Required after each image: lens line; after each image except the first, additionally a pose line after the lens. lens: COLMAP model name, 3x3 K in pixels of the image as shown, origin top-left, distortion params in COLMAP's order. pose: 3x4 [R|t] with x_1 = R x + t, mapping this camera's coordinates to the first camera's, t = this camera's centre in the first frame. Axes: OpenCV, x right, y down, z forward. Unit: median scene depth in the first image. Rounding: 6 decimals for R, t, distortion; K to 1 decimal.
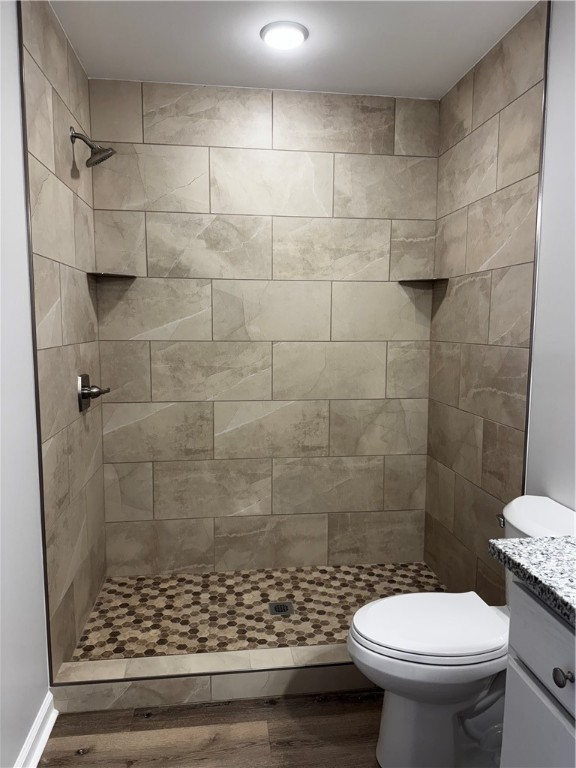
lens RADIAL K [[539.0, 0, 283.8], [0, 539.0, 385.4], [0, 0, 1]] dist [0.067038, -0.087826]
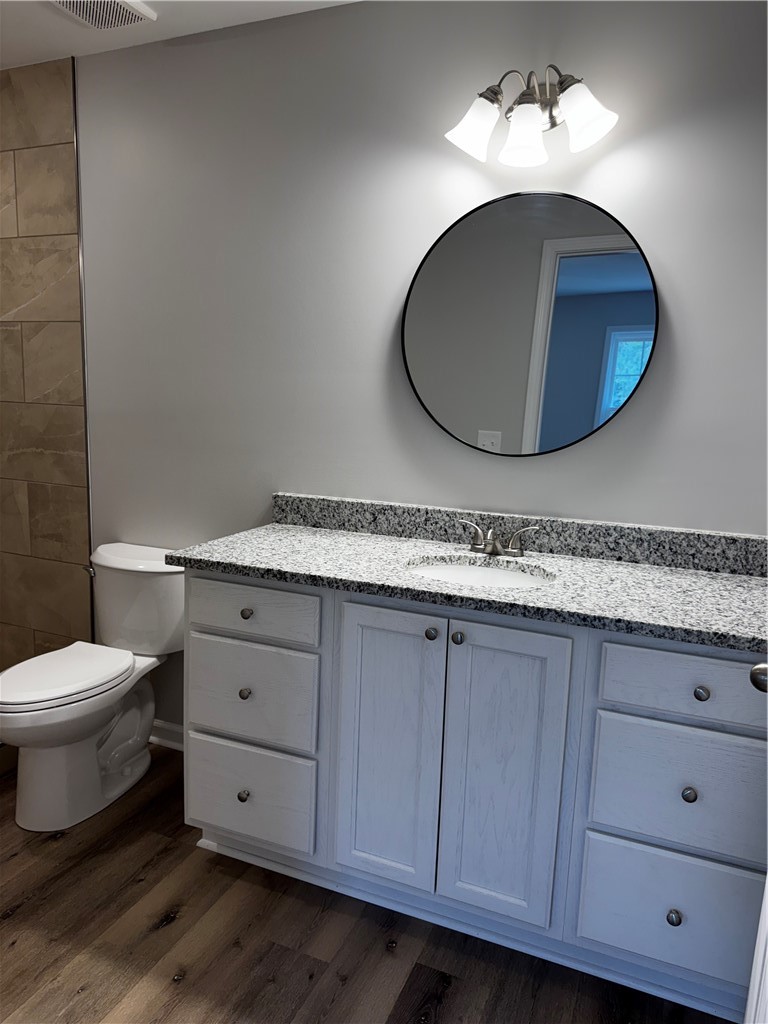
lens RADIAL K [[718.7, 0, 364.5], [0, 718.7, 519.7], [0, 0, 1]] dist [0.067038, -0.087826]
pose [[0.504766, -0.137494, 0.852237, -0.362290], [0.067669, 0.990499, 0.119720, 0.012729], [-0.860600, -0.002760, 0.509274, -0.122539]]
